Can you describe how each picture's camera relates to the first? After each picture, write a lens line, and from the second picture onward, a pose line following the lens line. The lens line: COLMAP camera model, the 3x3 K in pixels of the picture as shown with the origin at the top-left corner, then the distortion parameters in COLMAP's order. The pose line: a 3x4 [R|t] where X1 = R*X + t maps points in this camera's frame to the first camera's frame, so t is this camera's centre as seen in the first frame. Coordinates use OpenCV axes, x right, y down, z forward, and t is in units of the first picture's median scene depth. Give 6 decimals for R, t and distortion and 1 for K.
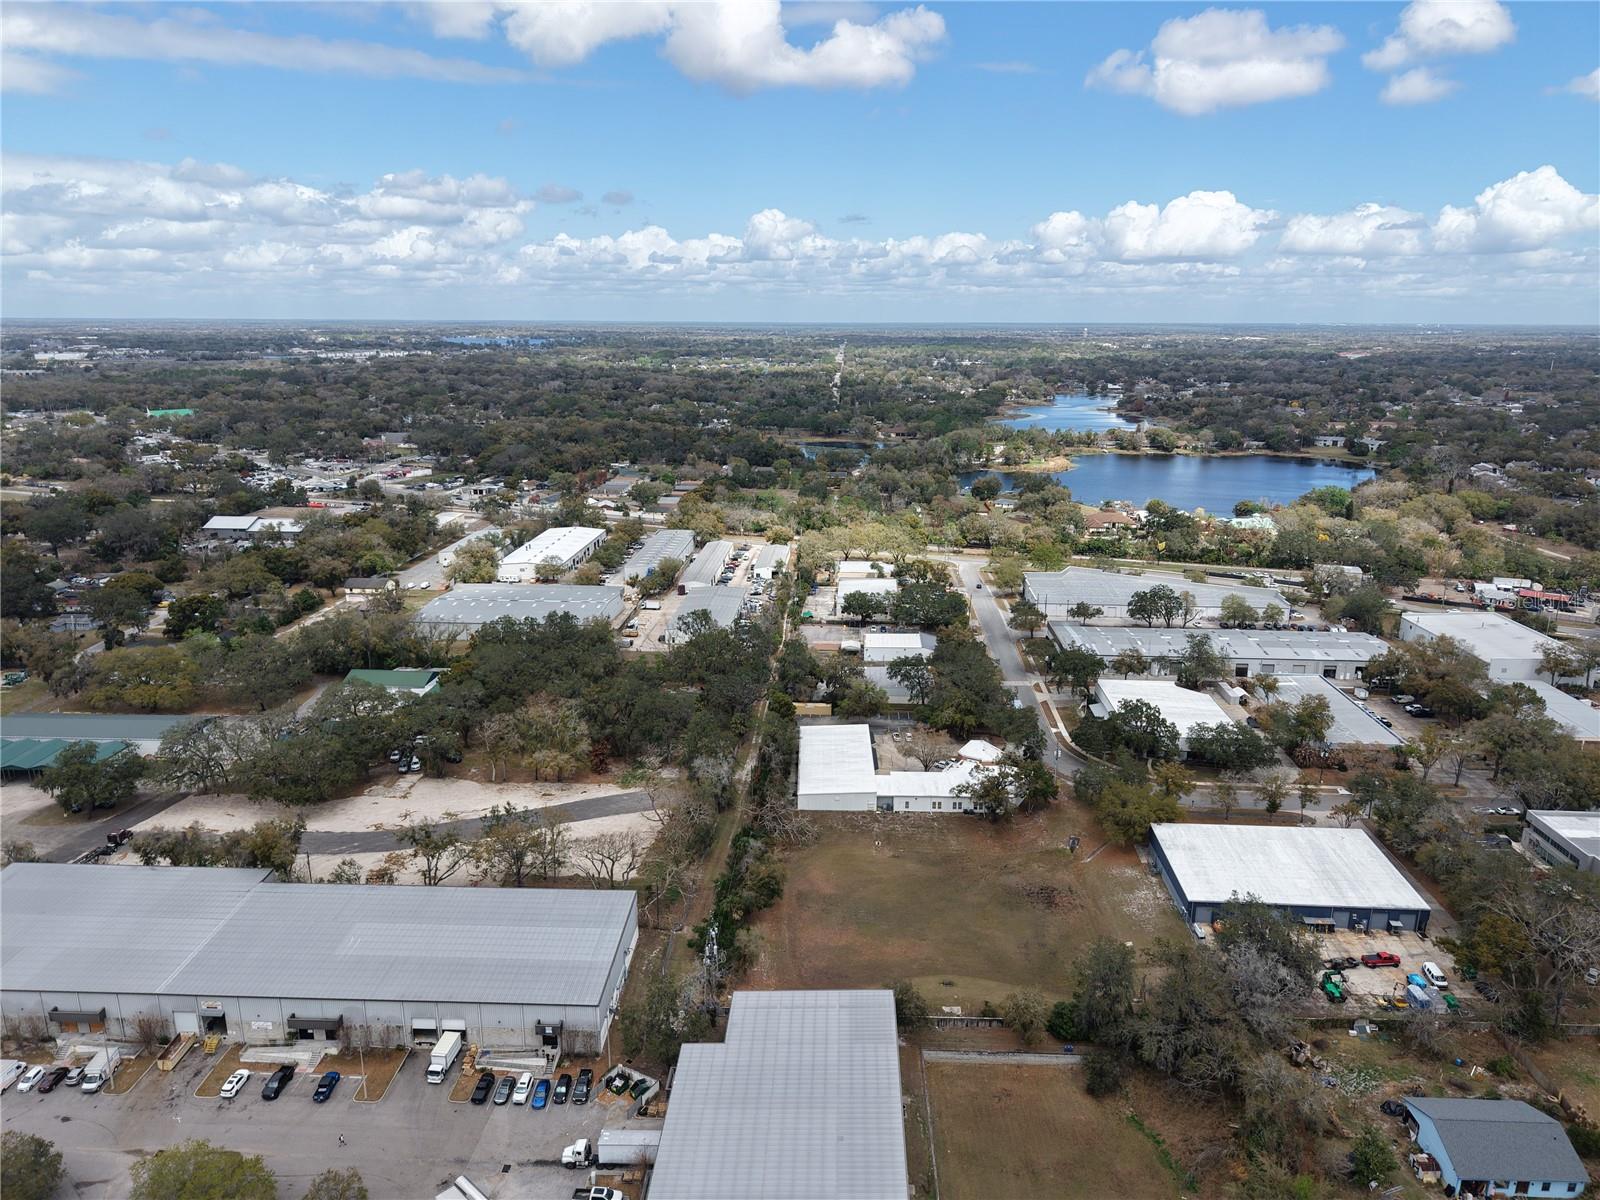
lens RADIAL K [[1081.0, 0, 794.0], [0, 1081.0, 600.8], [0, 0, 1]] dist [0.026178, -0.018739]
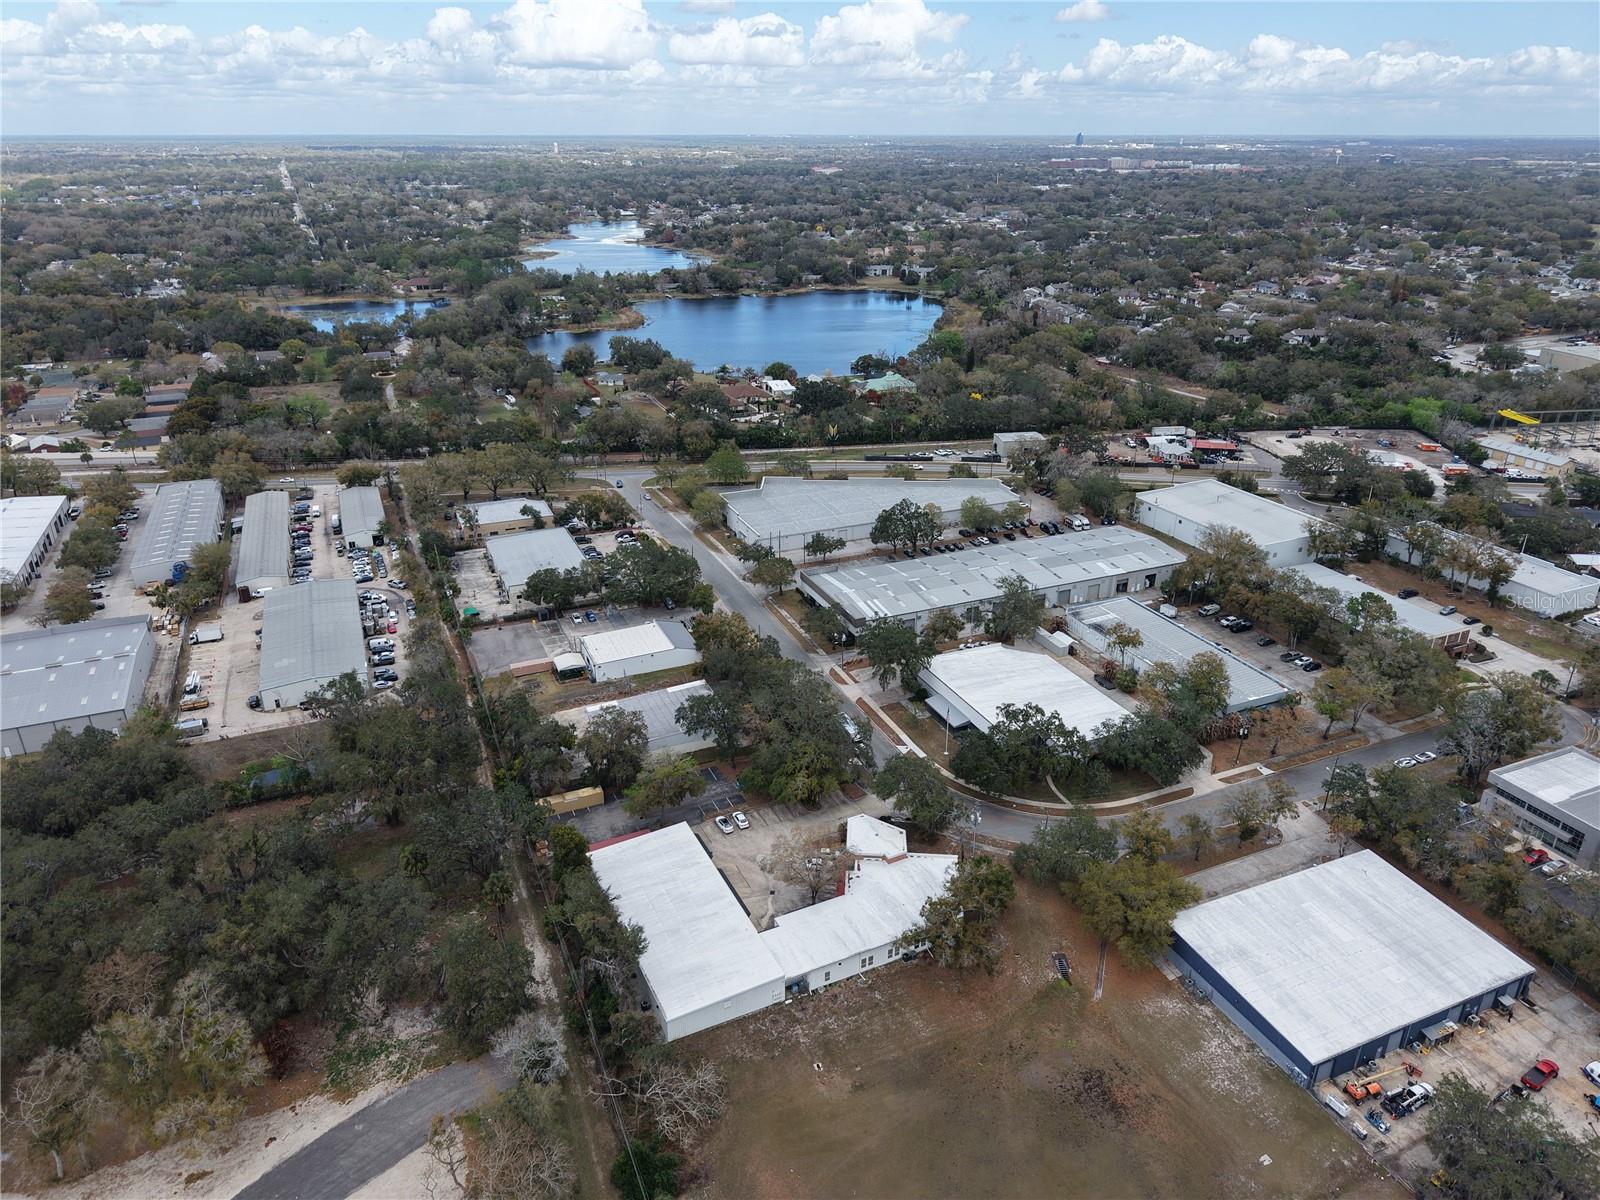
lens RADIAL K [[1081.0, 0, 794.0], [0, 1081.0, 600.8], [0, 0, 1]] dist [0.026178, -0.018739]
pose [[0.891771, -0.183768, 0.413490, -0.080871], [0.117729, 0.976575, 0.180117, -0.086210], [-0.436904, -0.111944, 0.892515, 0.262772]]
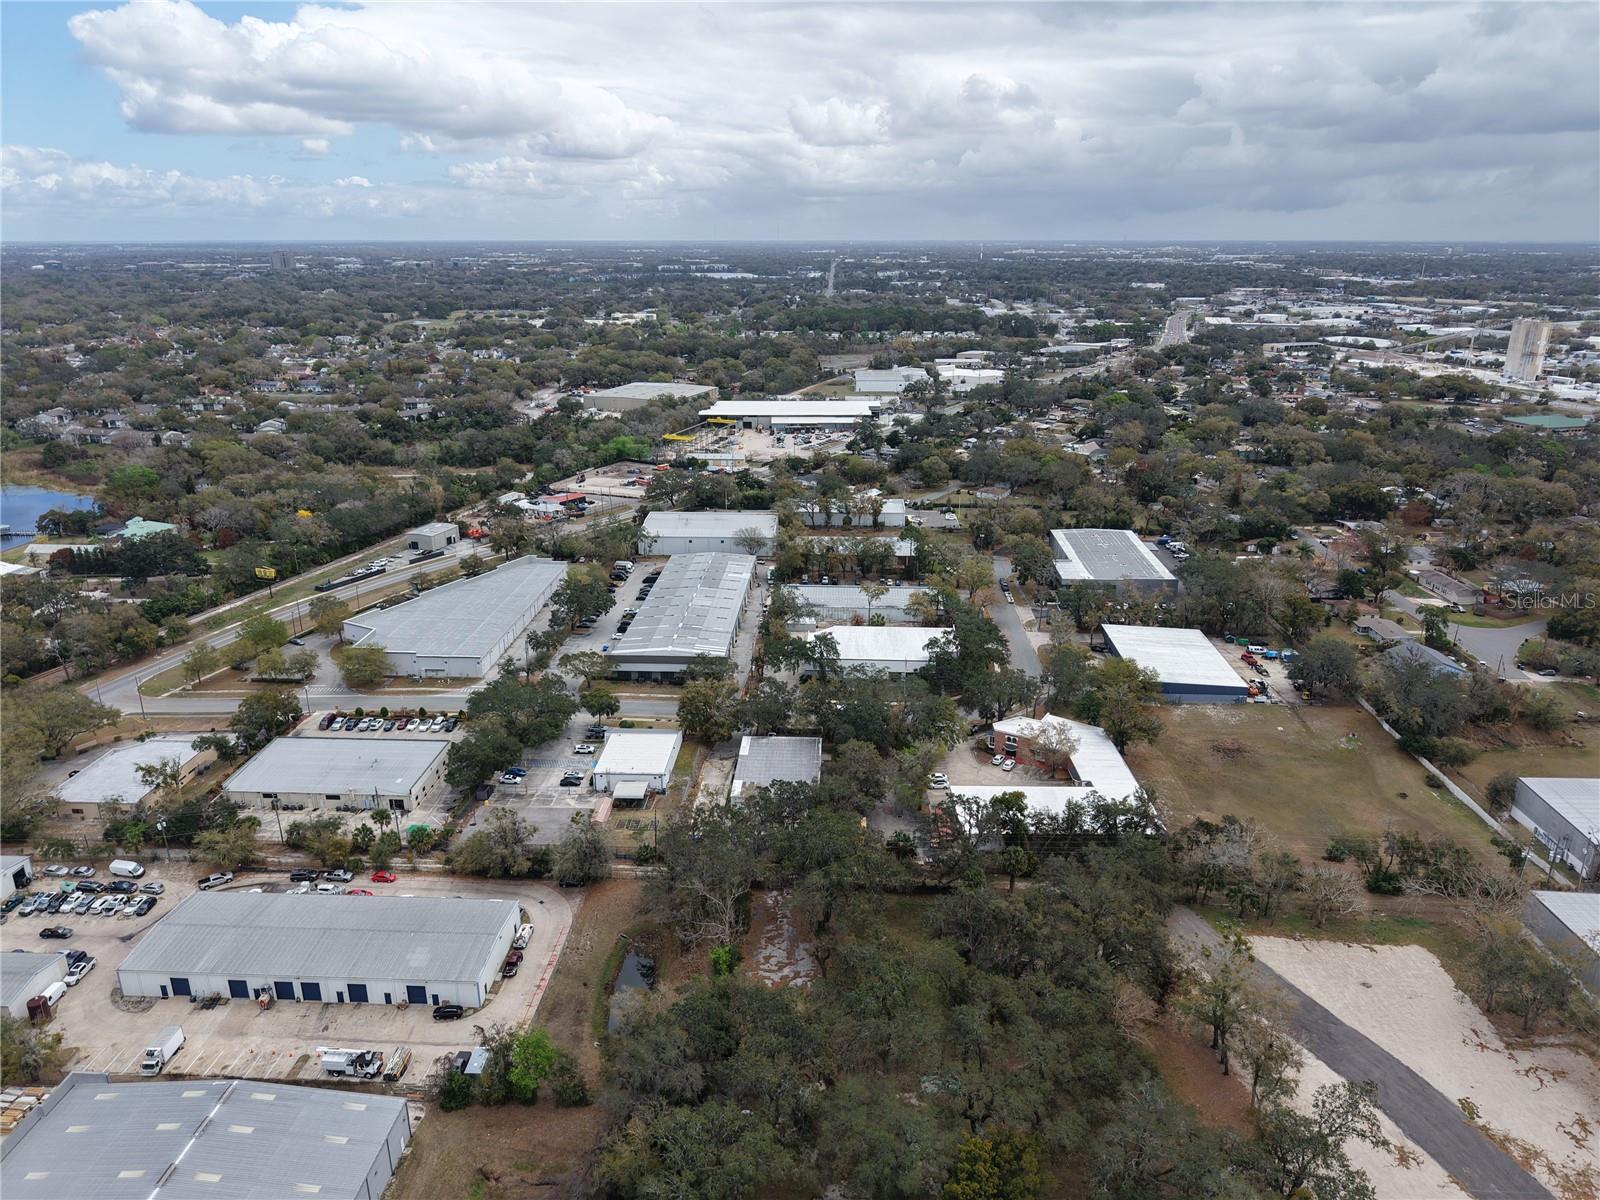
lens RADIAL K [[1081.0, 0, 794.0], [0, 1081.0, 600.8], [0, 0, 1]] dist [0.026178, -0.018739]
pose [[-0.011226, -0.322161, 0.946618, -0.443474], [0.253680, 0.914789, 0.314337, -0.201626], [-0.967223, 0.243667, 0.071456, 0.684174]]
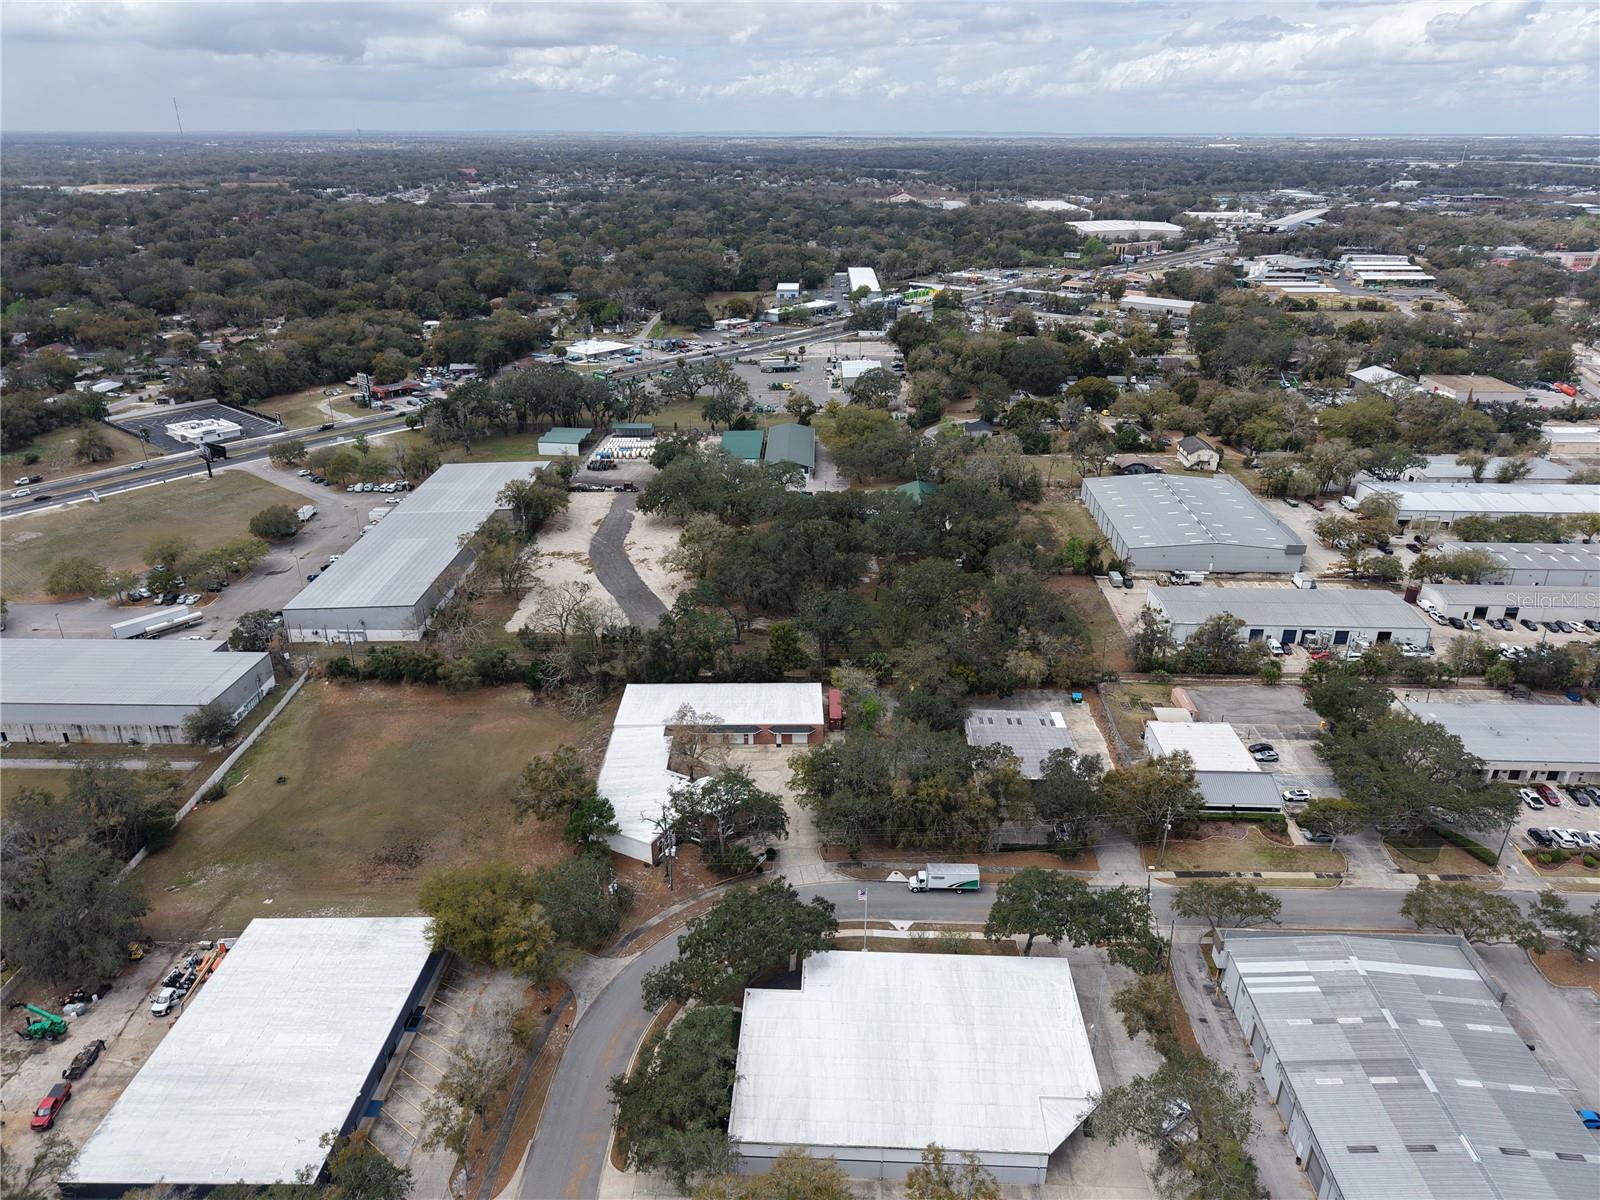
lens RADIAL K [[1081.0, 0, 794.0], [0, 1081.0, 600.8], [0, 0, 1]] dist [0.026178, -0.018739]
pose [[0.012464, 0.417897, -0.908409, 0.485451], [-0.258332, 0.878983, 0.400816, -0.170754], [0.965976, 0.229675, 0.118912, 0.584221]]
